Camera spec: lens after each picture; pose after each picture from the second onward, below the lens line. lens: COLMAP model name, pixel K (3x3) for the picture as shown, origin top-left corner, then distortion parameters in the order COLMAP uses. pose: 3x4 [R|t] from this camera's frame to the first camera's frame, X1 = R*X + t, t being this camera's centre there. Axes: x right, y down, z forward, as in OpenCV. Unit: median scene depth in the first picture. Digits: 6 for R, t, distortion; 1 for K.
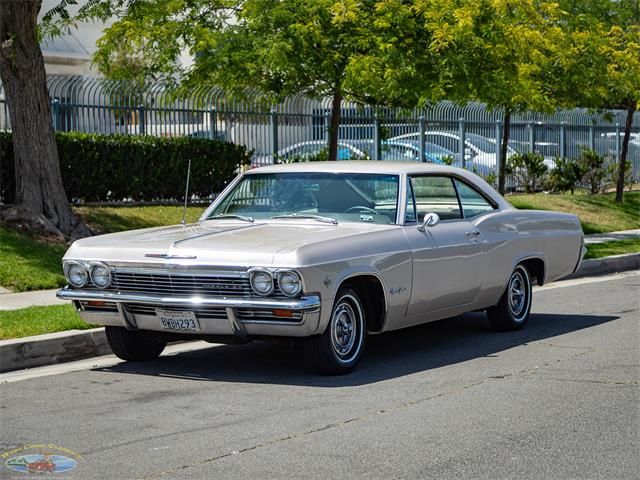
lens RADIAL K [[1636.8, 0, 320.0], [0, 1636.8, 240.0], [0, 0, 1]] dist [0.031375, -0.777940]
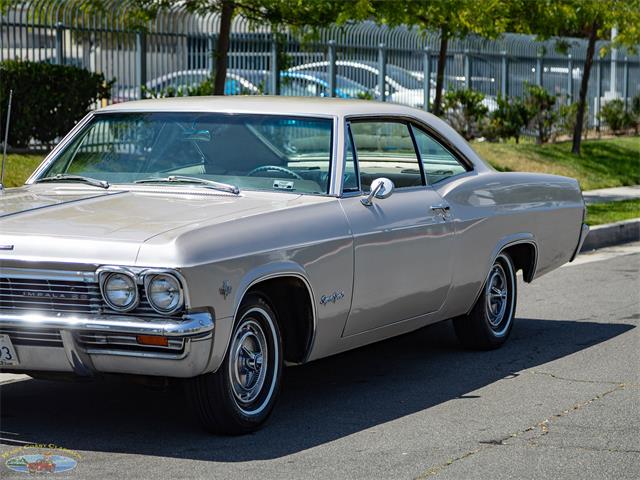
lens RADIAL K [[1829.2, 0, 320.0], [0, 1829.2, 240.0], [0, 0, 1]] dist [0.097483, -0.481466]
pose [[0.997549, 0.010291, 0.069207, -0.004371], [-0.012330, 0.999501, 0.029095, -0.007862], [-0.068873, -0.029877, 0.997178, 0.169107]]
